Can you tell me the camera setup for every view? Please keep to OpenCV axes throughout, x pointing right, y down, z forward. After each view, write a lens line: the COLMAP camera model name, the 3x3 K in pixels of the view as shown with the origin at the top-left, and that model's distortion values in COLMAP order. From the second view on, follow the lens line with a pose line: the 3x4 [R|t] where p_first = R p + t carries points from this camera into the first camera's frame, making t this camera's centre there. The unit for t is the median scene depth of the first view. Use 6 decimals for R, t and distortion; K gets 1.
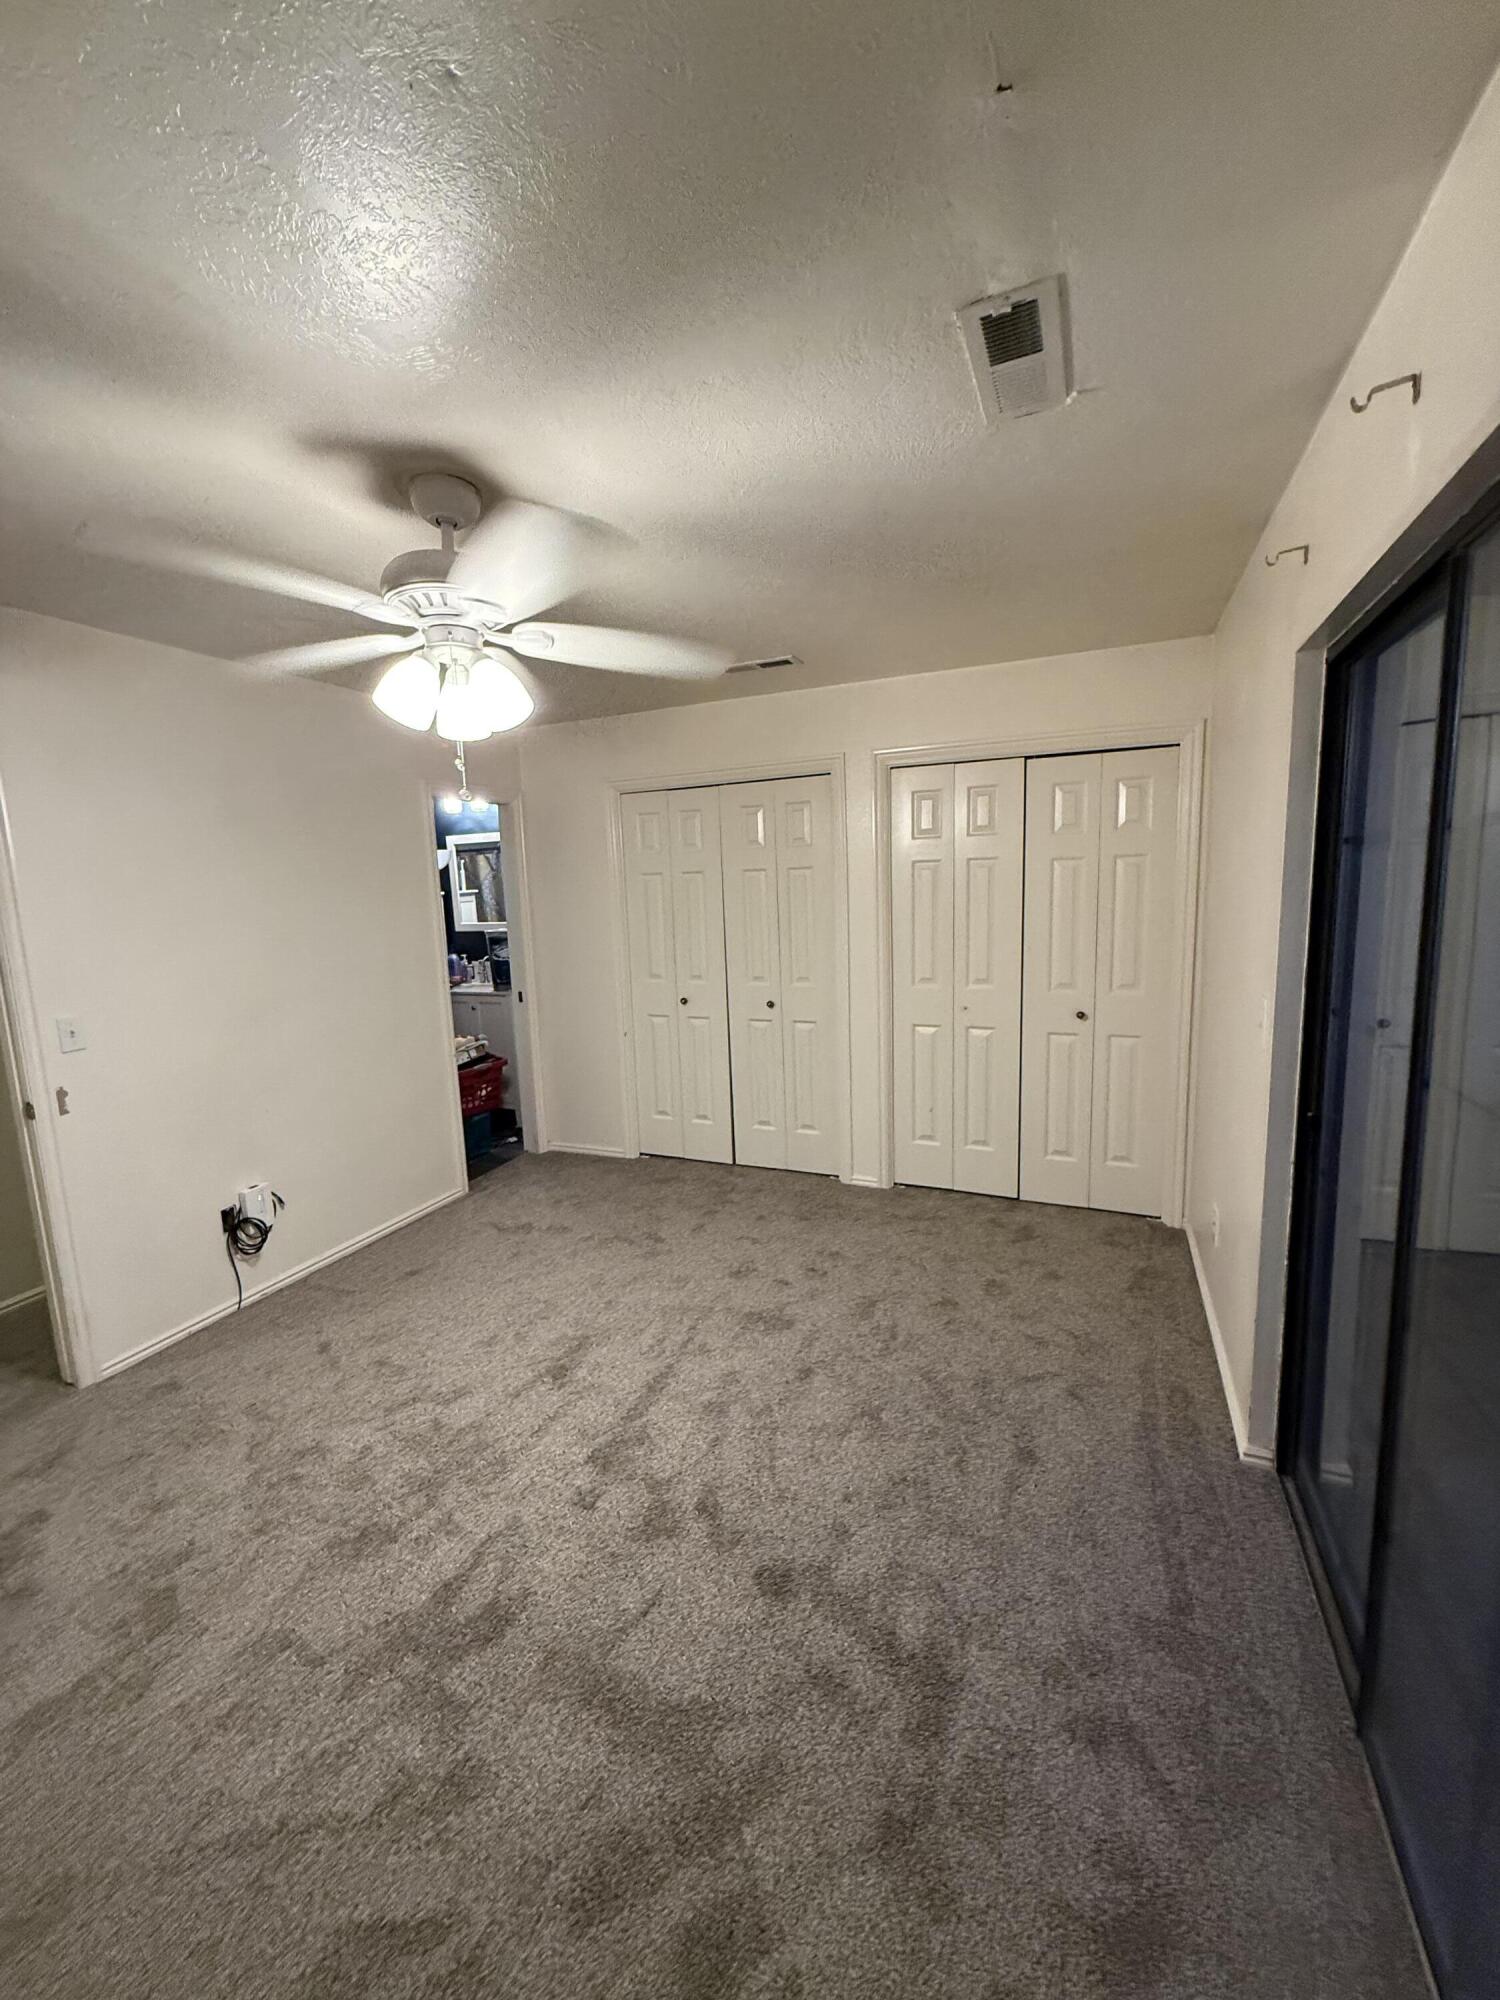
lens RADIAL K [[798.7, 0, 750.0], [0, 798.7, 1000.0], [0, 0, 1]] dist [0.001635, -0.000076]
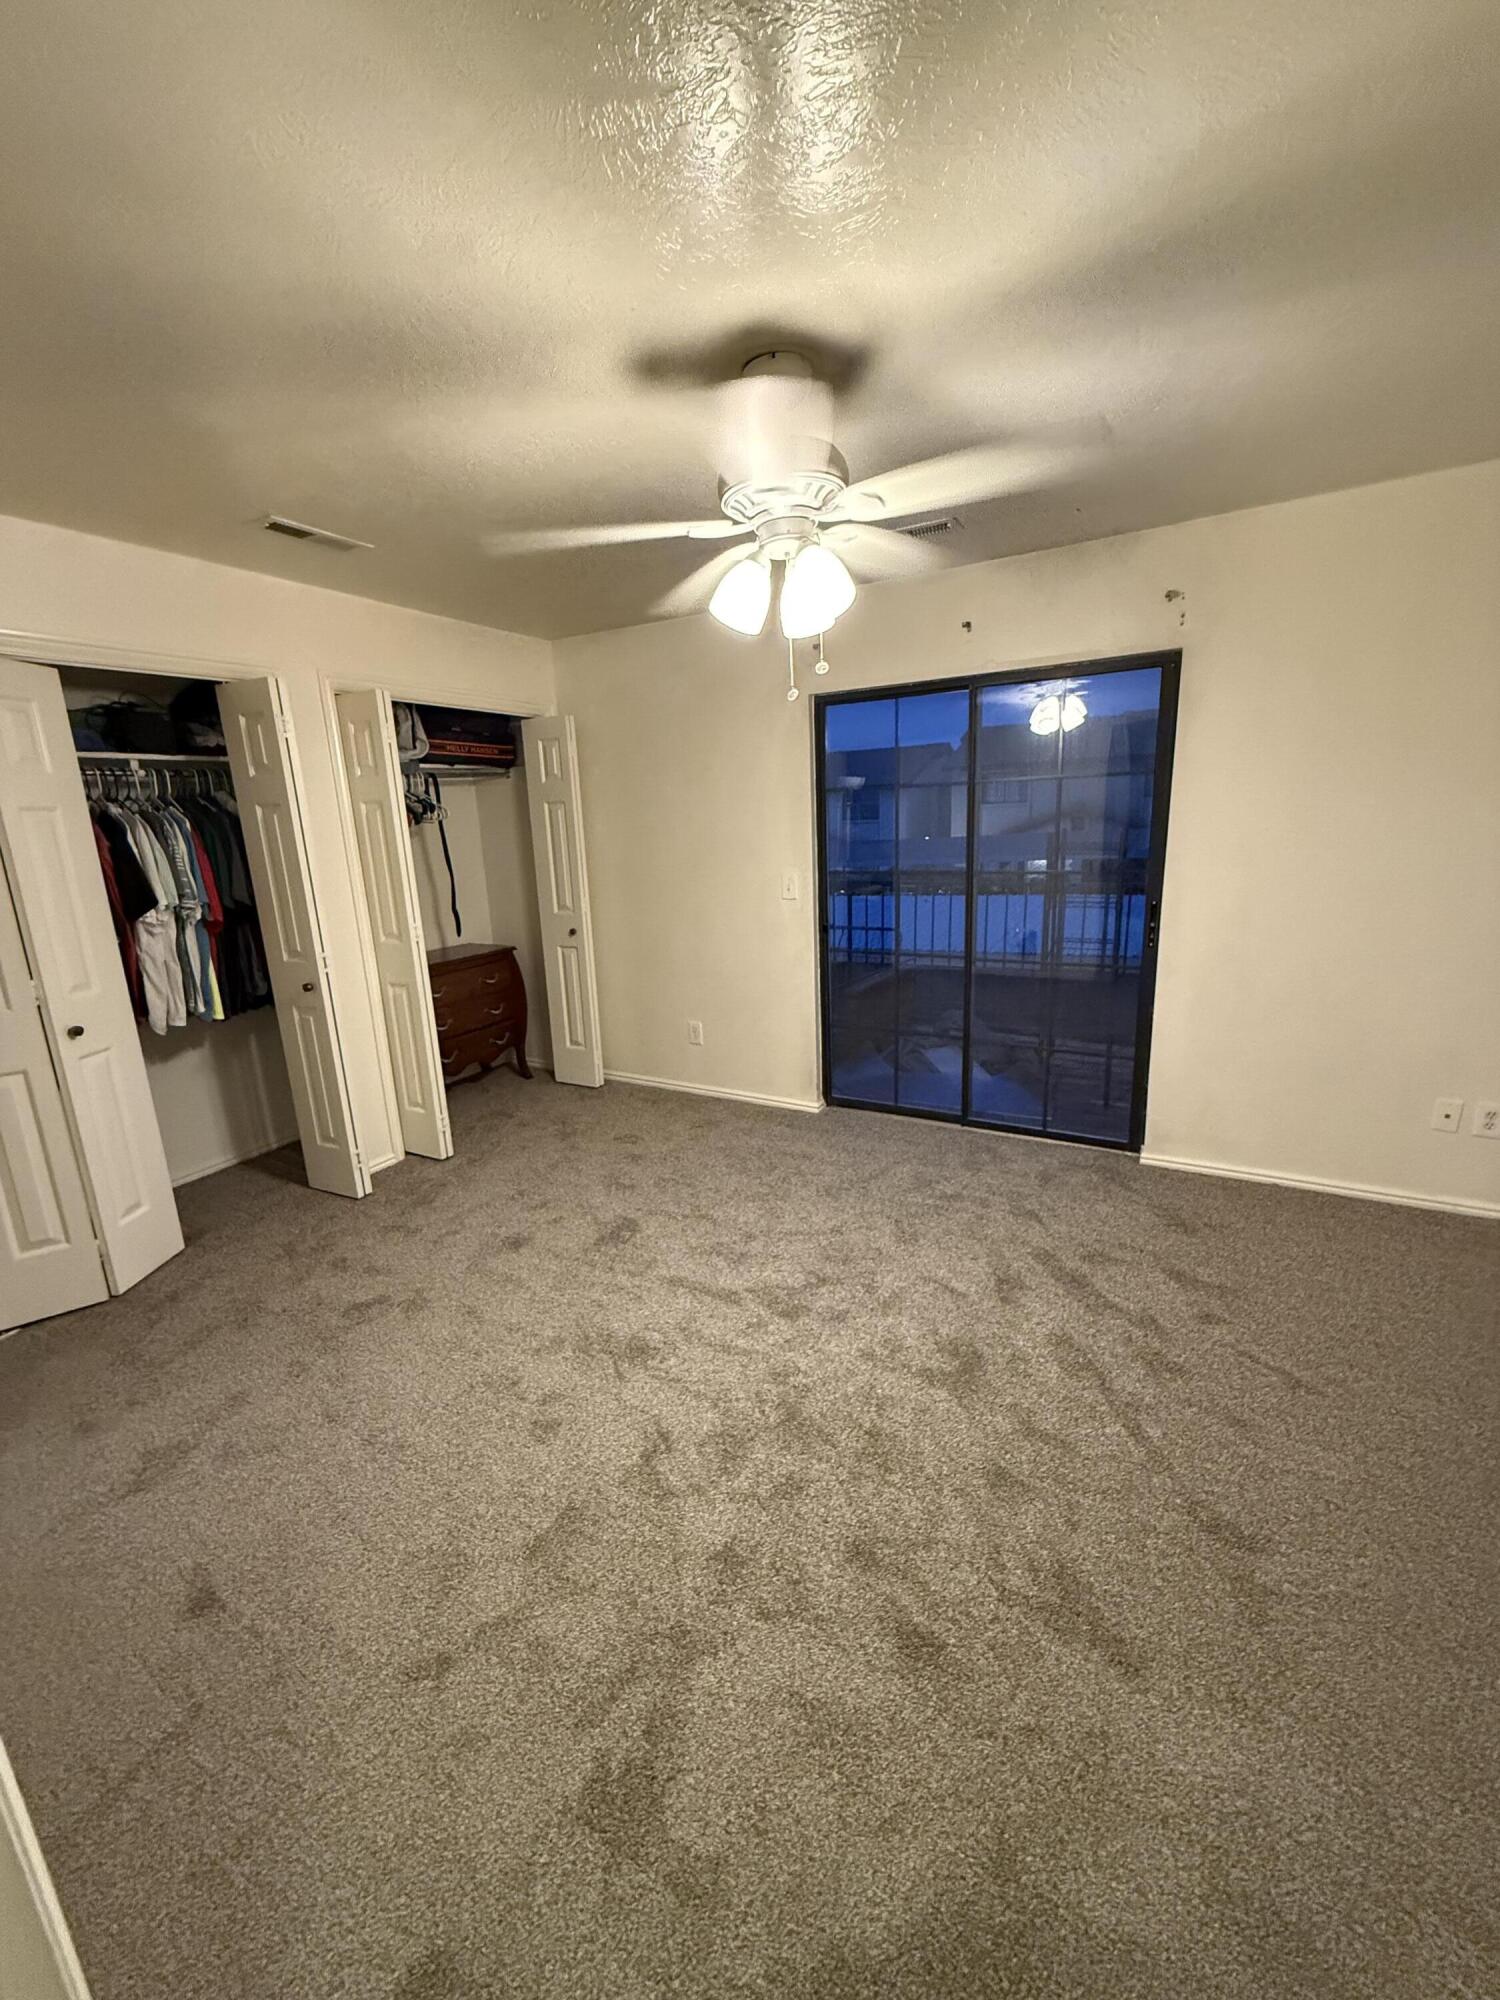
lens RADIAL K [[798.7, 0, 750.0], [0, 798.7, 1000.0], [0, 0, 1]] dist [0.001635, -0.000076]
pose [[0.101317, -0.200616, 0.974417, -1.023235], [0.187098, 0.965822, 0.179393, -0.050041], [-0.977103, 0.164136, 0.135389, 0.711249]]
